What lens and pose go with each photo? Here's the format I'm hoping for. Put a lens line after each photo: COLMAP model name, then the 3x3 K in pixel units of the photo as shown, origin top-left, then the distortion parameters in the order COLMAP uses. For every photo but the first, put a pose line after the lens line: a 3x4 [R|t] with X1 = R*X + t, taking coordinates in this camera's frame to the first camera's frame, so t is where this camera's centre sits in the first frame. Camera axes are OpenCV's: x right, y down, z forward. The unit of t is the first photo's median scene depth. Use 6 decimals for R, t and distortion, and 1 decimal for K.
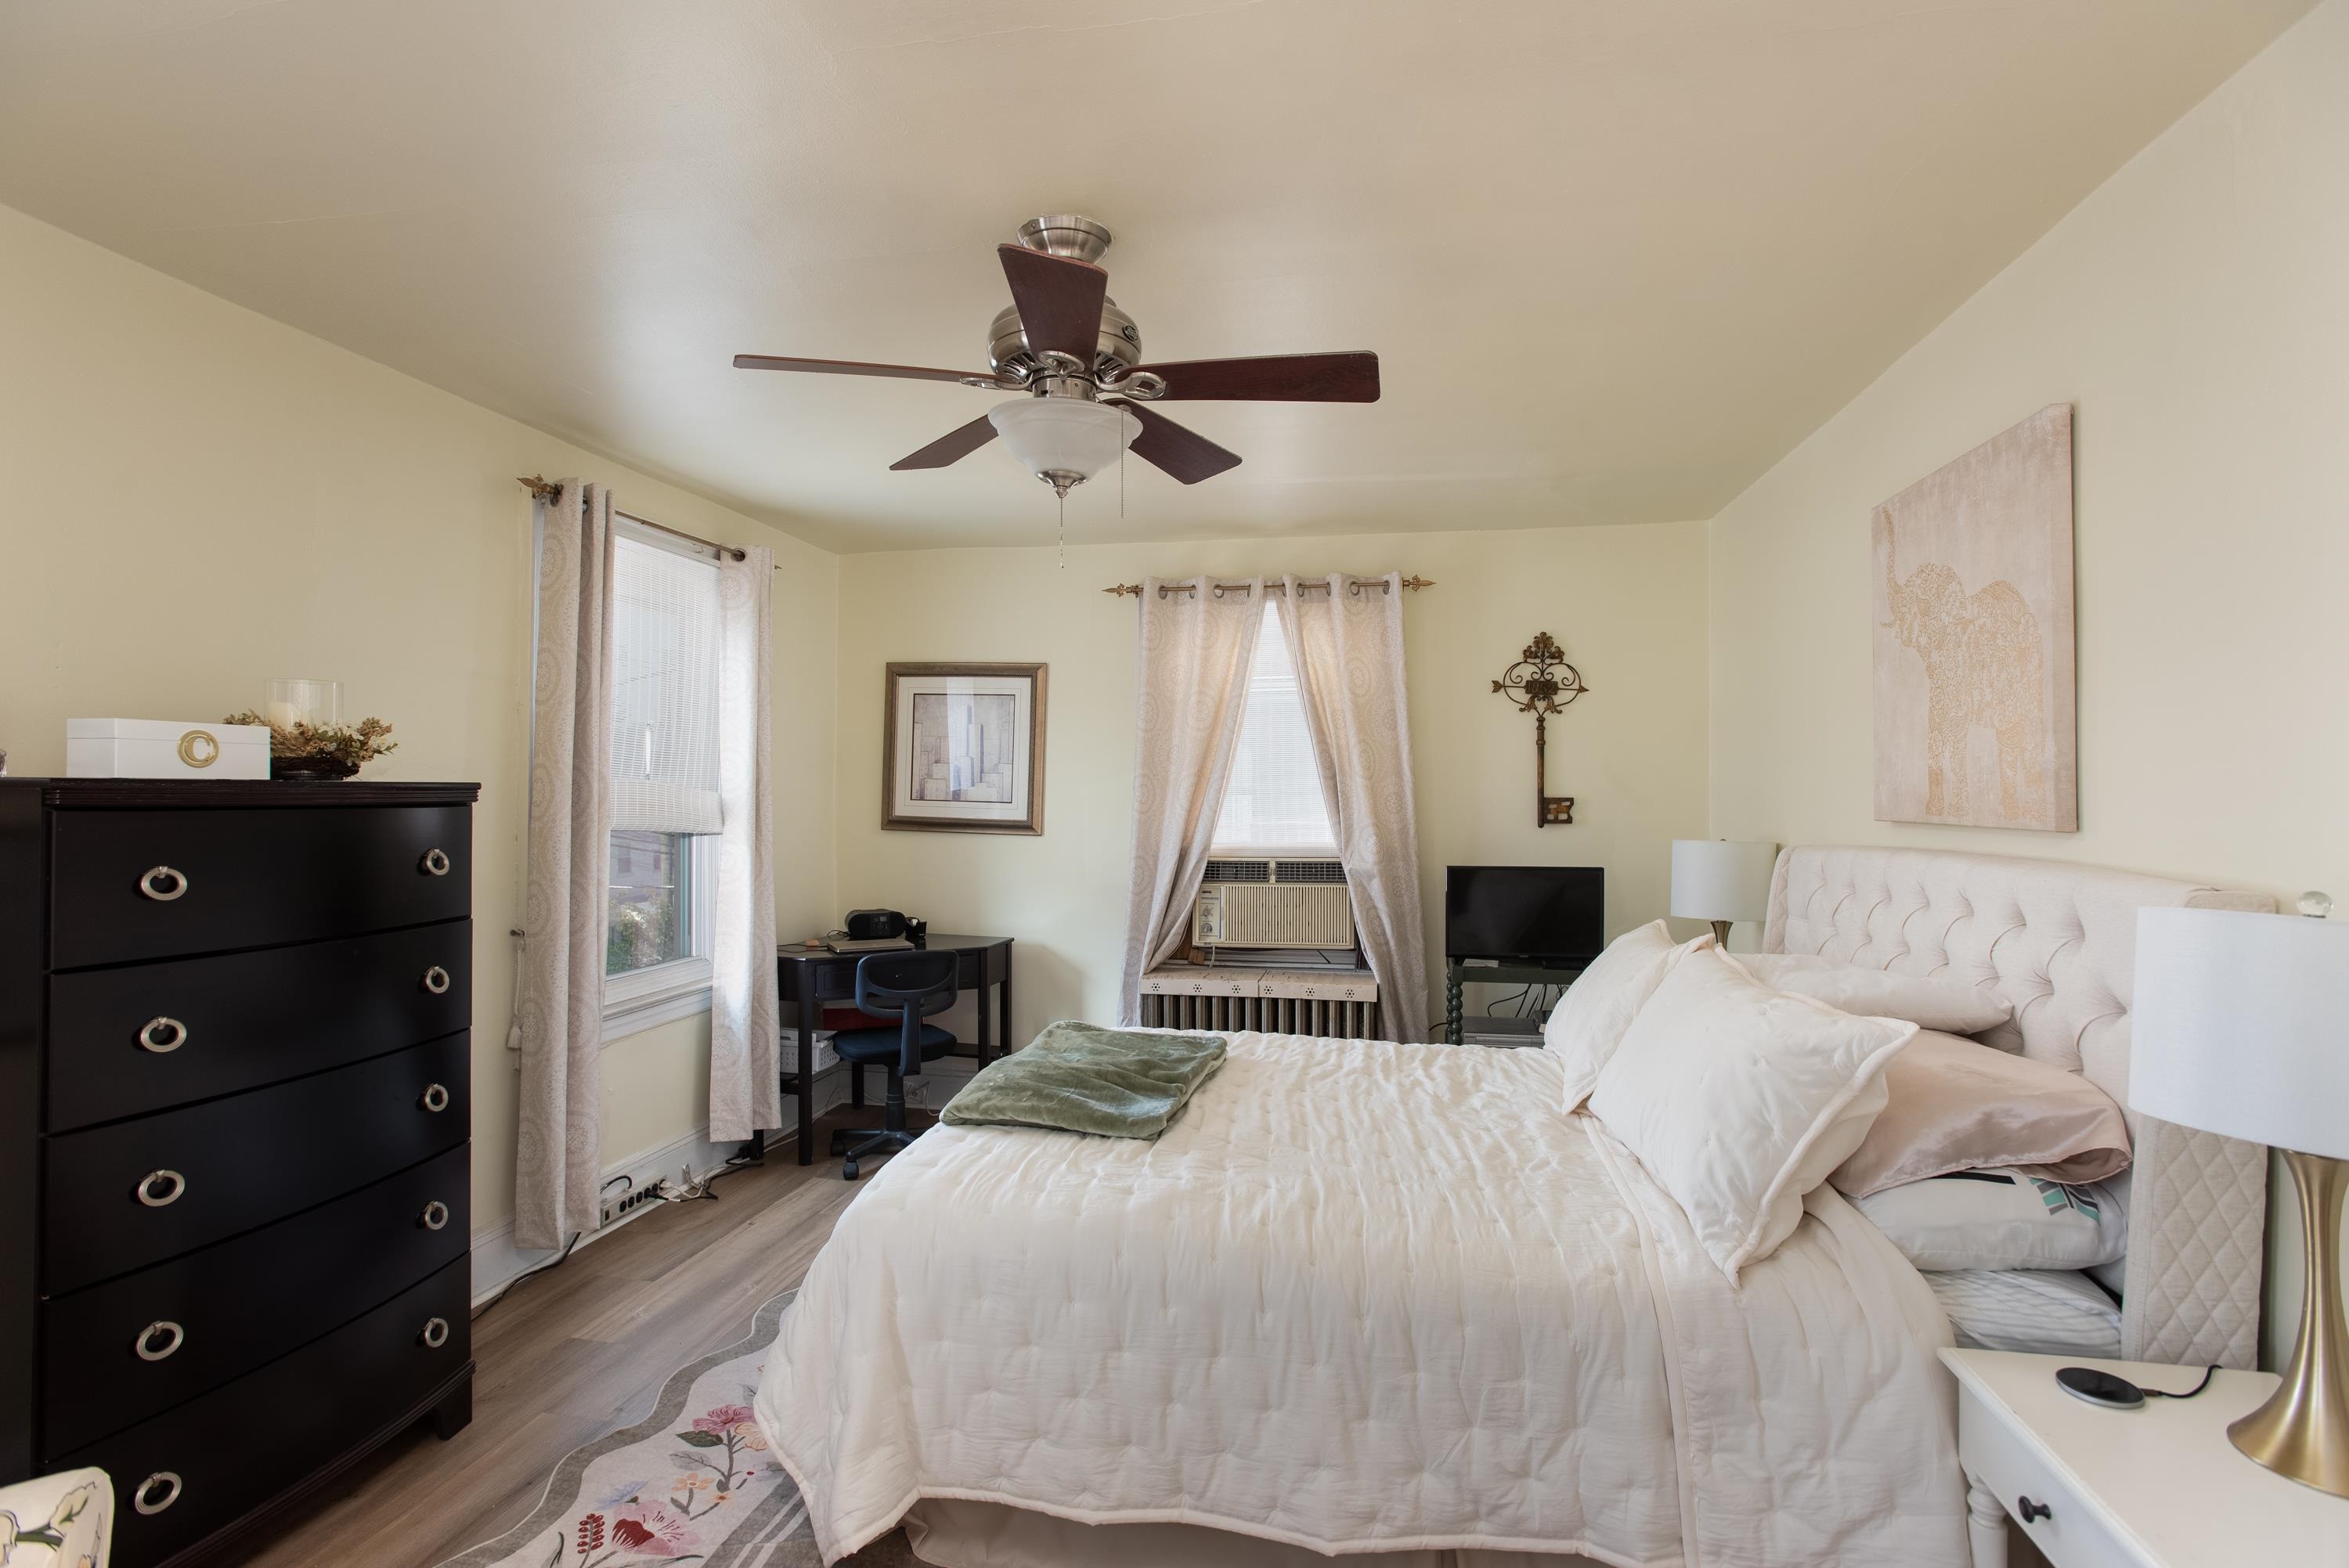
lens RADIAL K [[1186.2, 0, 1173.9], [0, 1186.2, 798.9], [0, 0, 1]] dist [-0.002996, 0.000010]
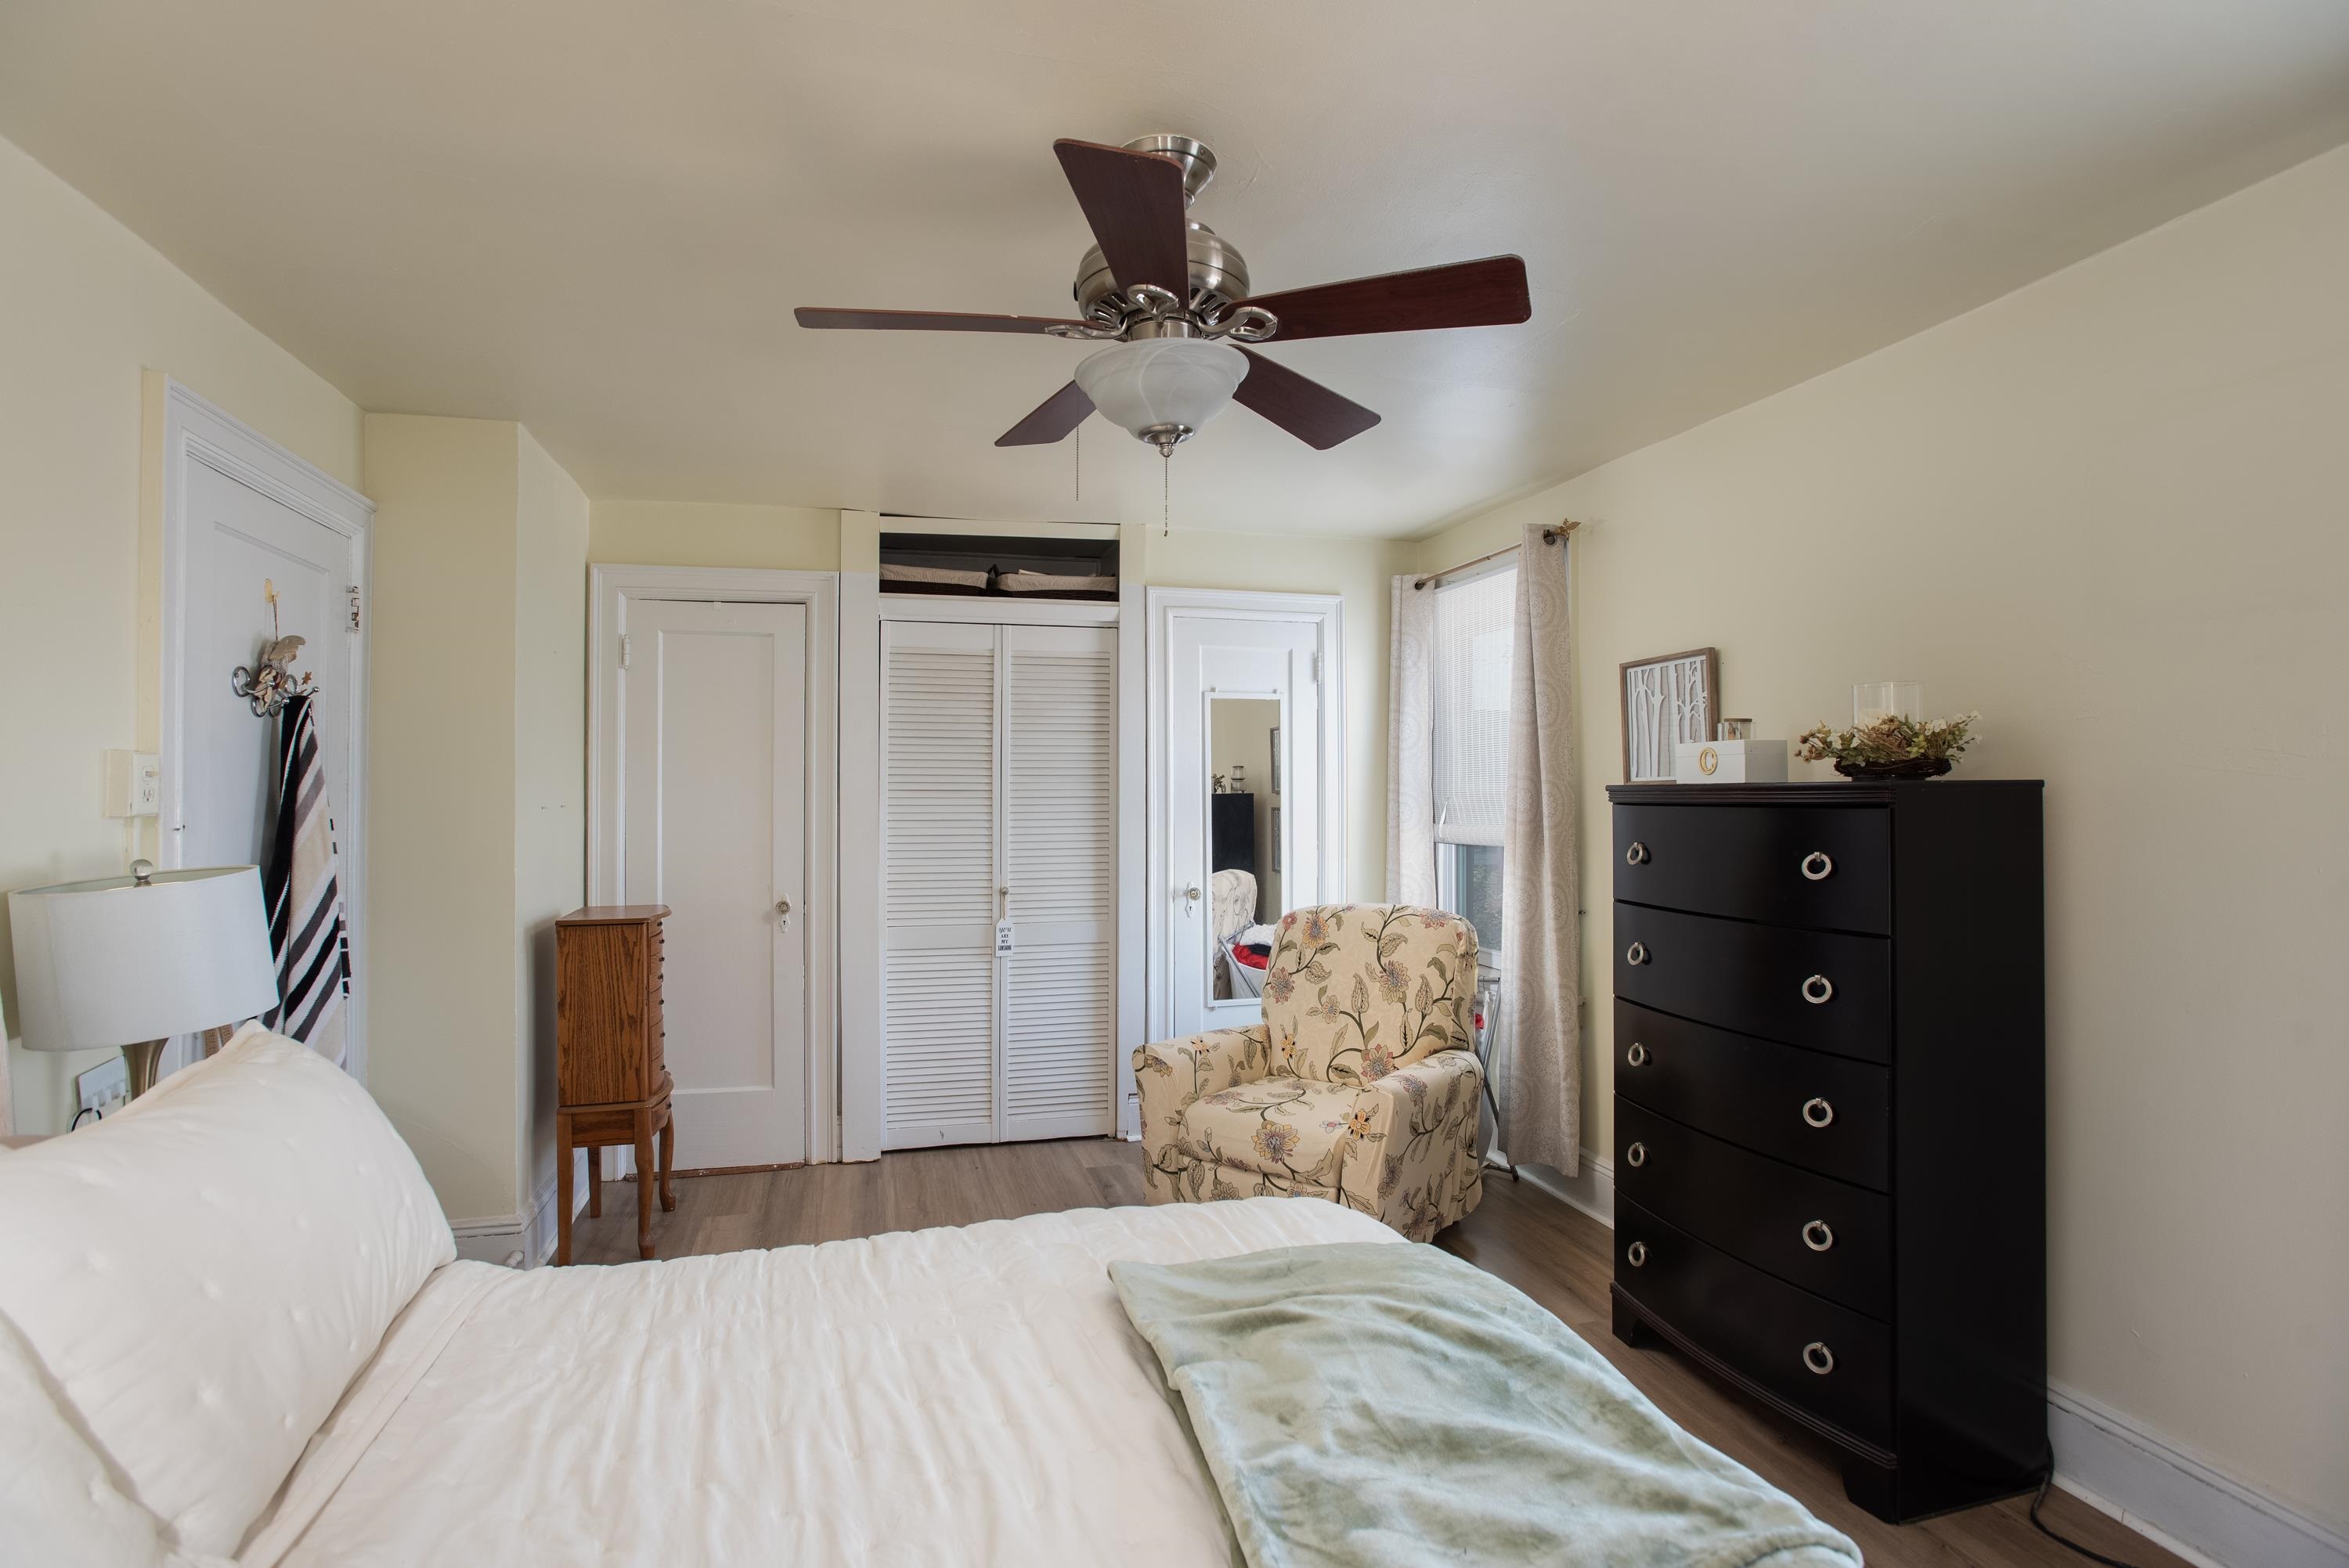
lens RADIAL K [[1186.2, 0, 1173.9], [0, 1186.2, 798.9], [0, 0, 1]] dist [-0.002996, 0.000010]
pose [[-0.903204, -0.000050, -0.429211, 0.278413], [-0.001047, 0.999997, 0.002088, -0.001260], [0.429210, 0.002336, -0.903202, 1.792981]]
